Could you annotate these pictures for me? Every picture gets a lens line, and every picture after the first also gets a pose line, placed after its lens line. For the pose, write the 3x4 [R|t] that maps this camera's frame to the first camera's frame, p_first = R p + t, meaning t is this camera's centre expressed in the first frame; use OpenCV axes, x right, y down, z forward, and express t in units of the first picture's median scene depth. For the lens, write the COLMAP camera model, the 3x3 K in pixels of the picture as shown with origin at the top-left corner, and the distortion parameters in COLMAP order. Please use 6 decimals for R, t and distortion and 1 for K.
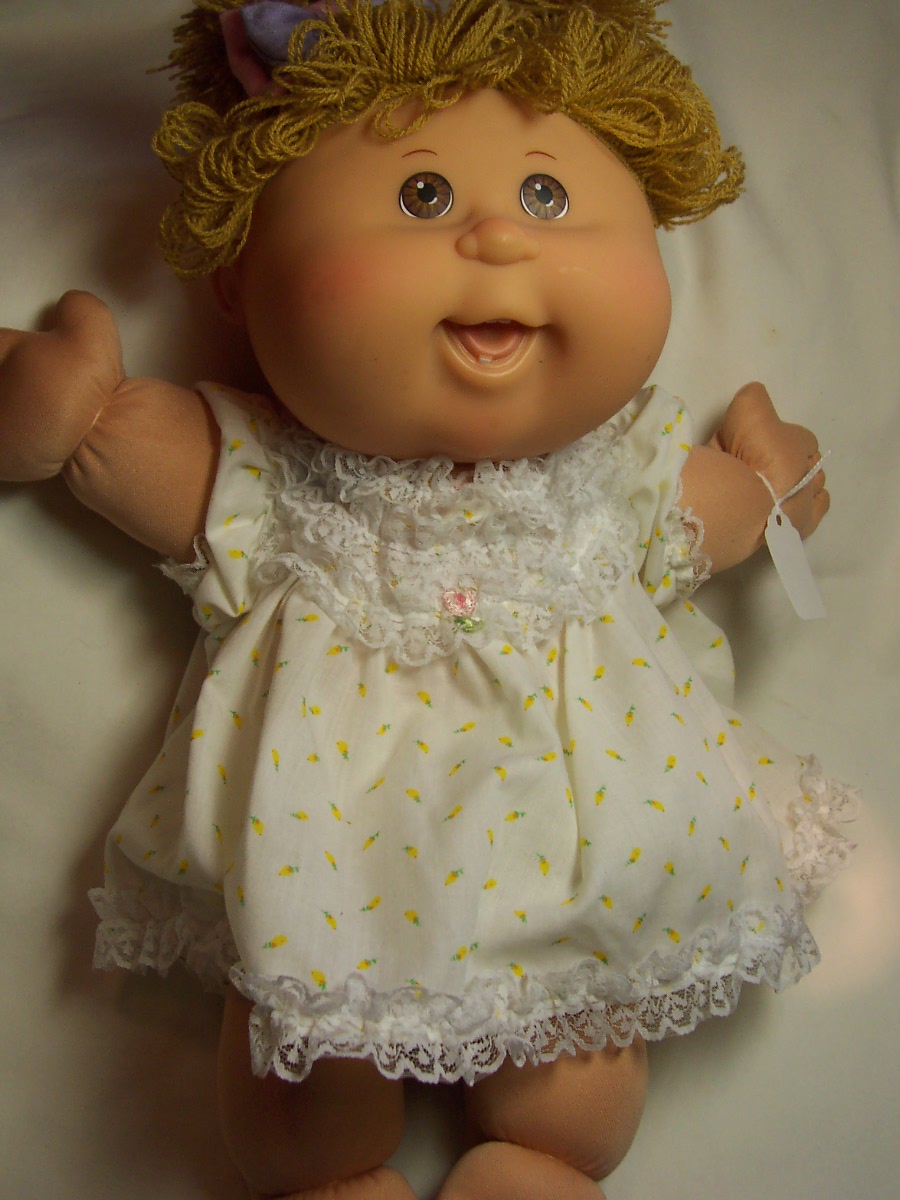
lens RADIAL K [[1283.3, 0, 450.0], [0, 1283.3, 600.0], [0, 0, 1]] dist [-0.128106, -0.008094]
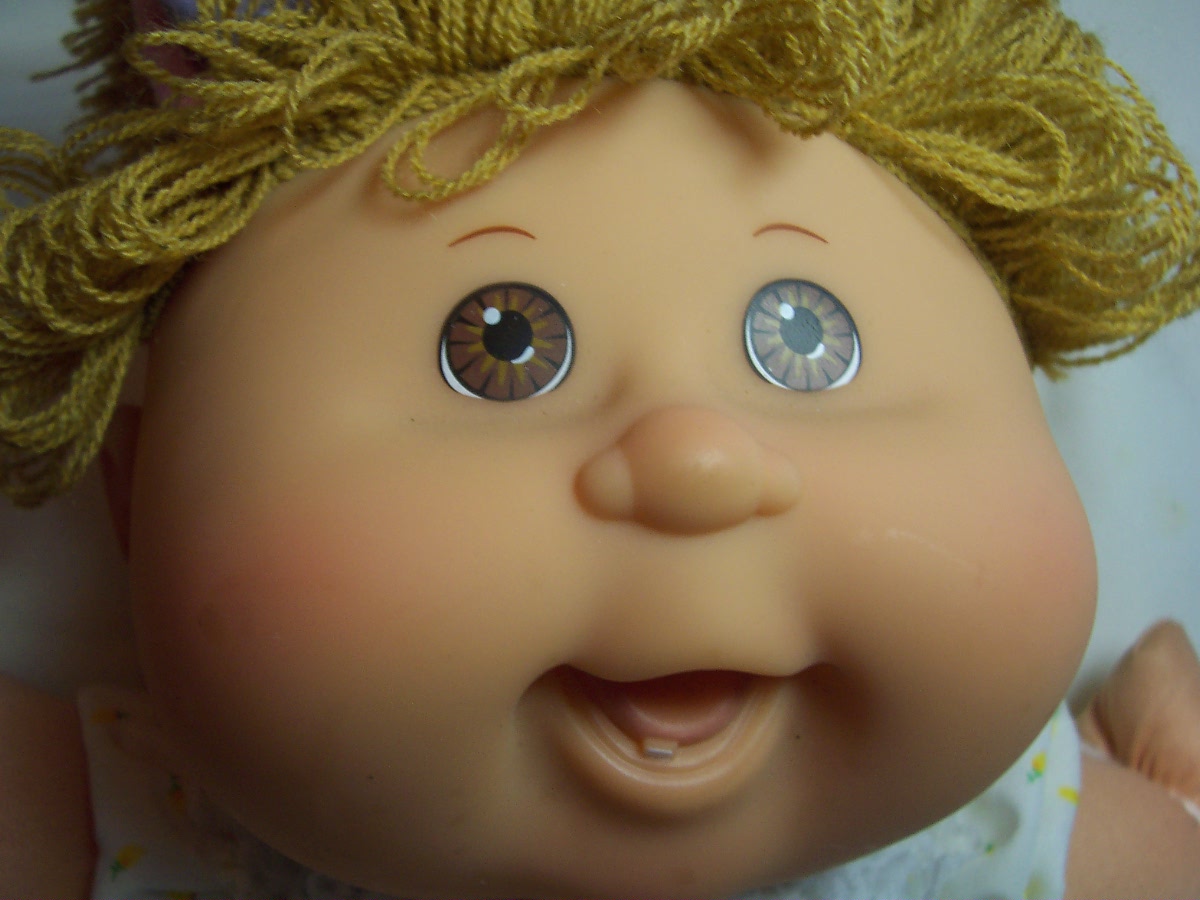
lens RADIAL K [[1283.3, 0, 600.0], [0, 1283.3, 450.0], [0, 0, 1]] dist [-0.128106, -0.008094]
pose [[0.999128, -0.009453, -0.040667, 0.025908], [0.003662, 0.990121, -0.140168, -0.224476], [0.041590, 0.139897, 0.989292, 0.595223]]
